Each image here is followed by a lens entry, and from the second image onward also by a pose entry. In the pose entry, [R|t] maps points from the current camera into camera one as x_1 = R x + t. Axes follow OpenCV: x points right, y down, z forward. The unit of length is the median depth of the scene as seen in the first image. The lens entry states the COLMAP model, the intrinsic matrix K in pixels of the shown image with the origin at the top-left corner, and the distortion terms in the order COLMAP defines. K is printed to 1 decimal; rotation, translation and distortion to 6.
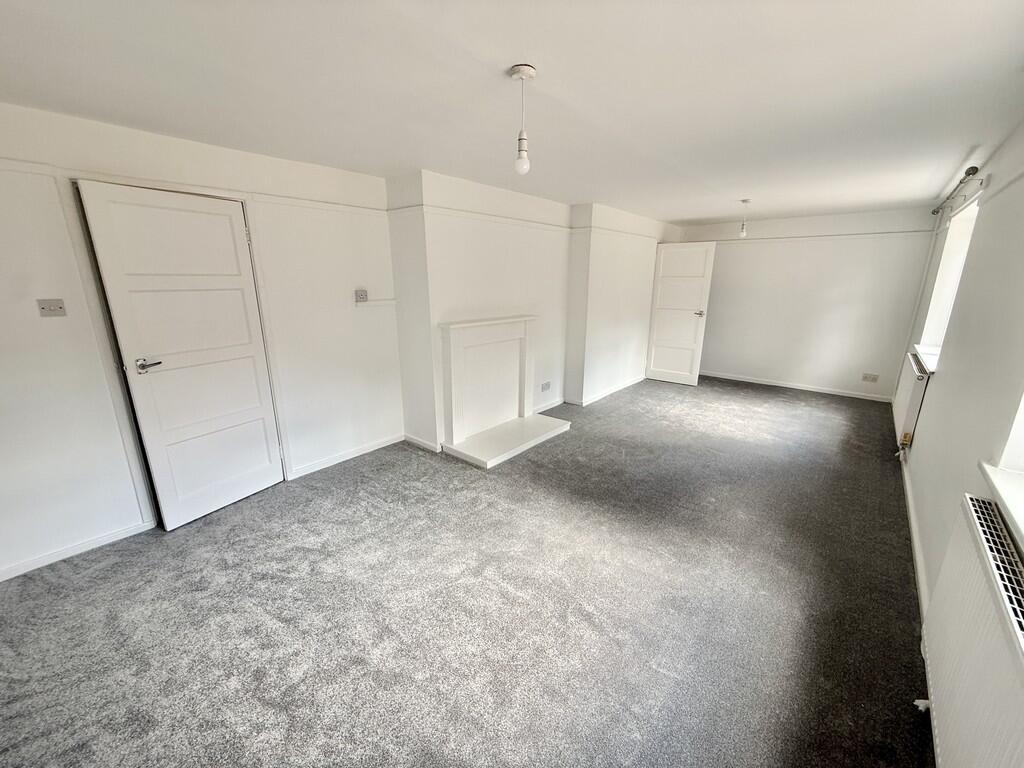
lens RADIAL K [[404.9, 0, 515.8], [0, 404.9, 391.3], [0, 0, 1]] dist [0.002996, -0.001048]
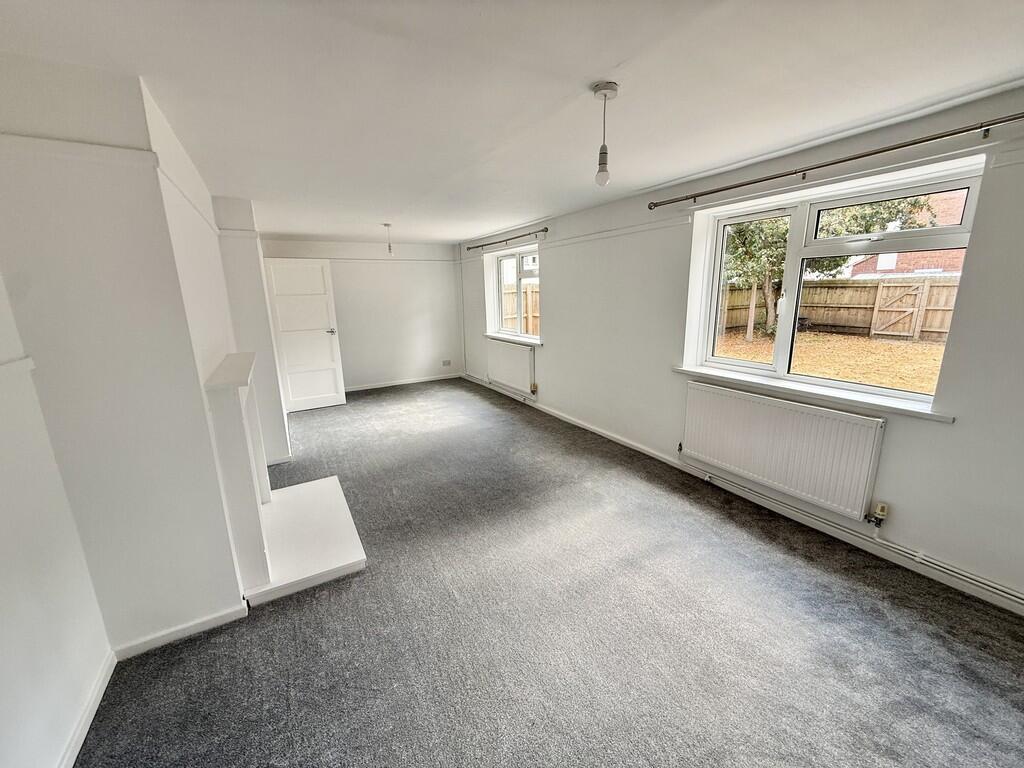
lens RADIAL K [[404.9, 0, 515.7], [0, 404.9, 384.9], [0, 0, 1]] dist [0.002996, -0.001048]
pose [[0.338970, -0.225149, 0.913459, -0.395938], [0.280711, 0.950918, 0.130215, -0.089727], [-0.897942, 0.212279, 0.385535, 0.317217]]
